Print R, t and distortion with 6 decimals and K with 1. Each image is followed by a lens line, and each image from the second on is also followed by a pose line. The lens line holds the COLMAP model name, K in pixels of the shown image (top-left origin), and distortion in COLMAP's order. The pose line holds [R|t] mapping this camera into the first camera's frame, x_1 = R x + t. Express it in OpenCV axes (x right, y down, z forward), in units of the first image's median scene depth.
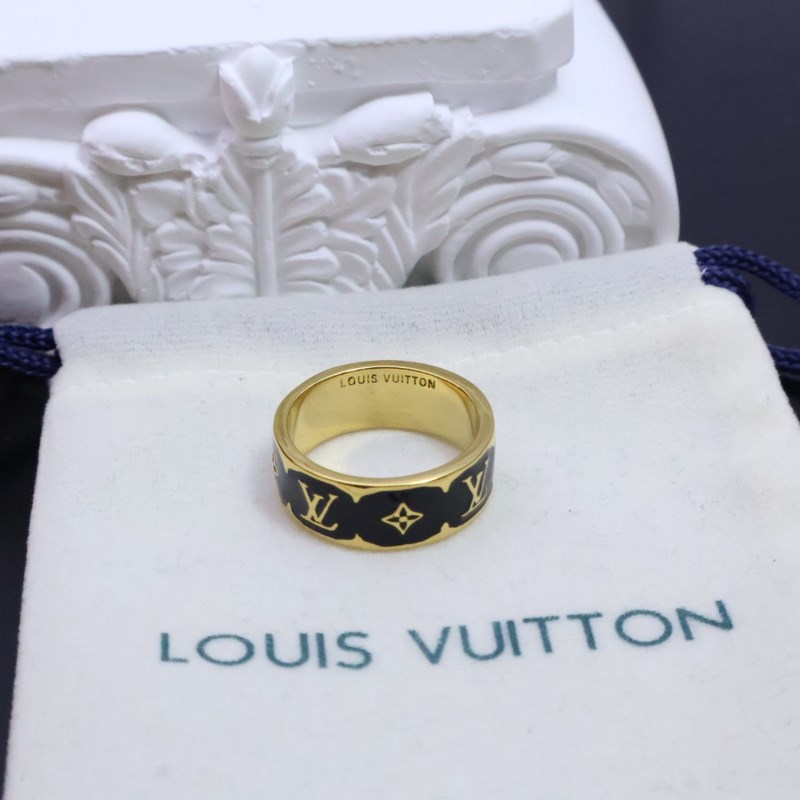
lens RADIAL K [[1846.1, 0, 400.0], [0, 1846.1, 400.0], [0, 0, 1]] dist [0.020722, -0.457592]
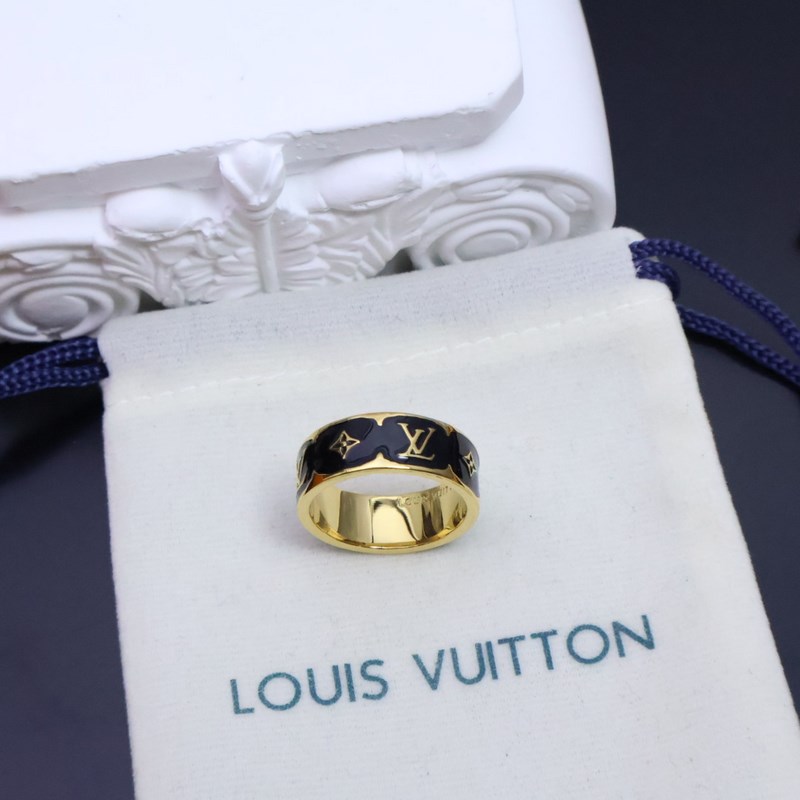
lens RADIAL K [[1846.1, 0, 400.0], [0, 1846.1, 400.0], [0, 0, 1]] dist [0.020722, -0.457592]
pose [[0.998029, -0.062211, 0.008210, -0.003643], [0.052359, 0.897704, 0.437477, -0.537617], [-0.034586, -0.436185, 0.899192, -0.105237]]
